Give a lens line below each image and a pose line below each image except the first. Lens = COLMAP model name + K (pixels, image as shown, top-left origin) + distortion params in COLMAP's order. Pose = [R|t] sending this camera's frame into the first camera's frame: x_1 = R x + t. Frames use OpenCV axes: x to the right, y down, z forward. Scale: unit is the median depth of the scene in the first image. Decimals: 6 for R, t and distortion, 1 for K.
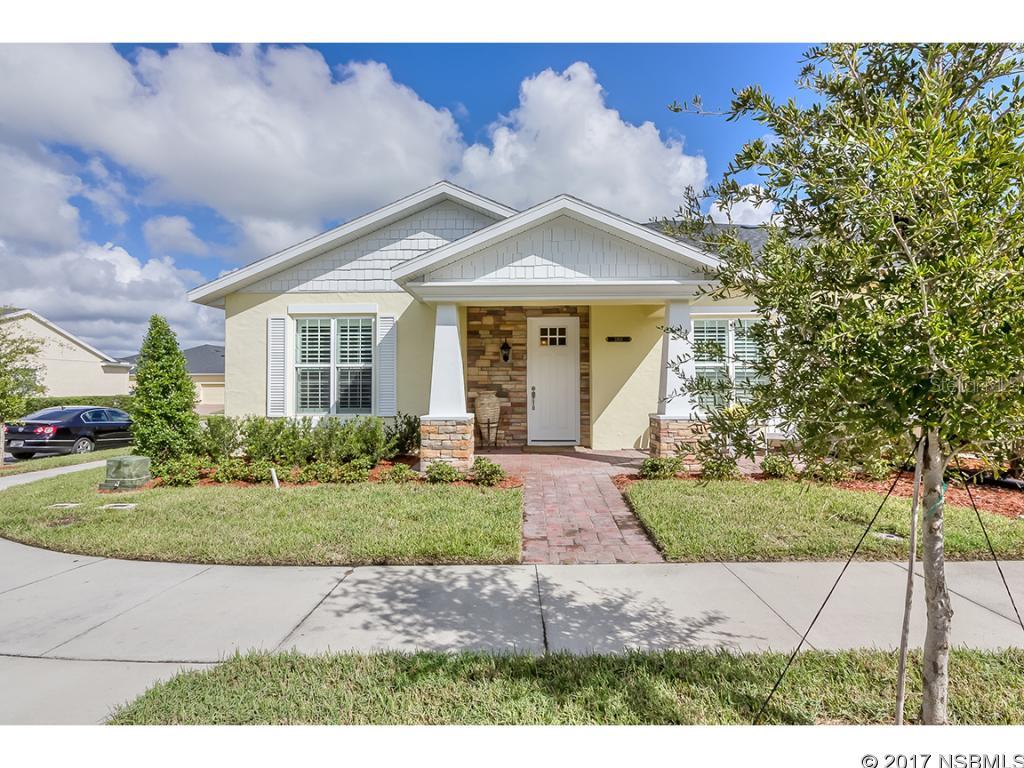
lens RADIAL K [[517.3, 0, 512.0], [0, 517.3, 384.0], [0, 0, 1]] dist [-0.011927, -0.000406]
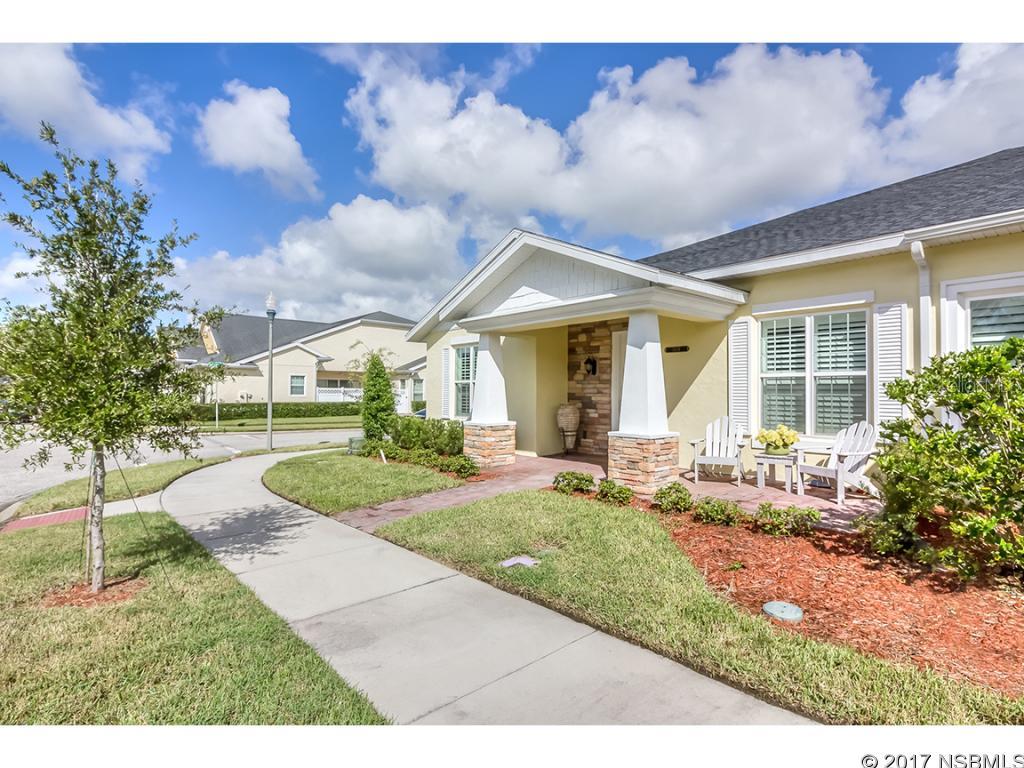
lens RADIAL K [[517.3, 0, 512.0], [0, 517.3, 384.0], [0, 0, 1]] dist [-0.011927, -0.000406]
pose [[0.694715, -0.008344, -0.719237, 0.754627], [0.000264, 0.999936, -0.011345, -0.015520], [0.719286, 0.007691, 0.694672, 0.159137]]
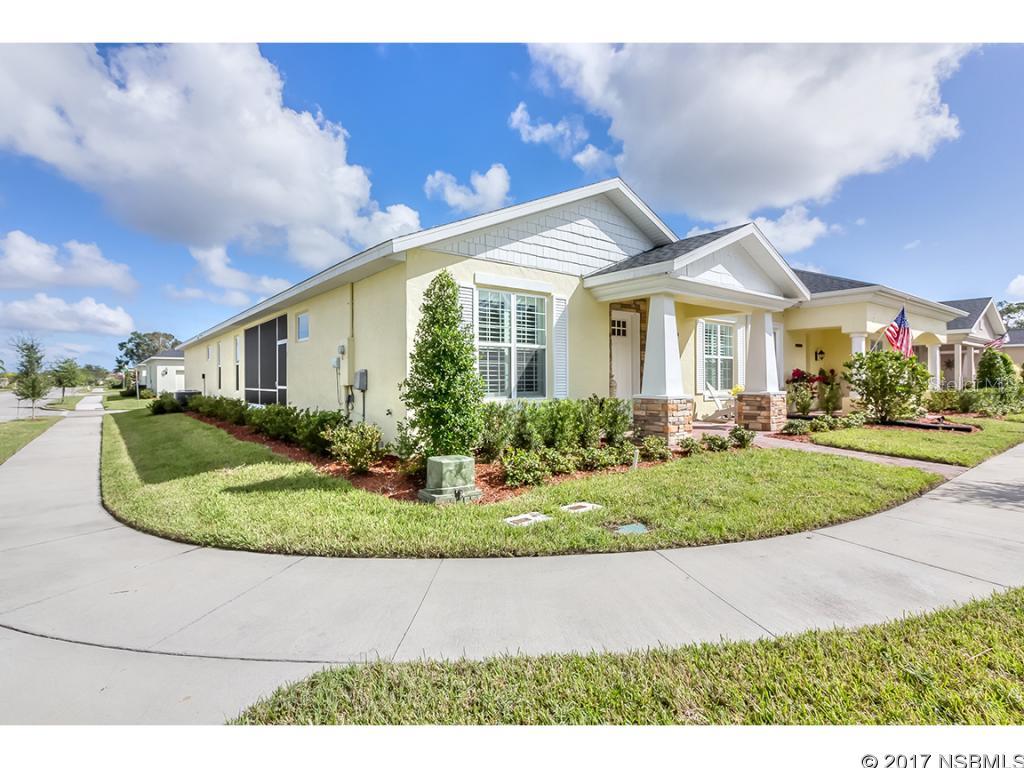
lens RADIAL K [[517.3, 0, 512.0], [0, 517.3, 384.0], [0, 0, 1]] dist [-0.011927, -0.000406]
pose [[0.773375, -0.005156, 0.633928, -0.923338], [-0.004180, 0.999904, 0.013232, 0.020070], [-0.633935, -0.012883, 0.773279, 0.291353]]
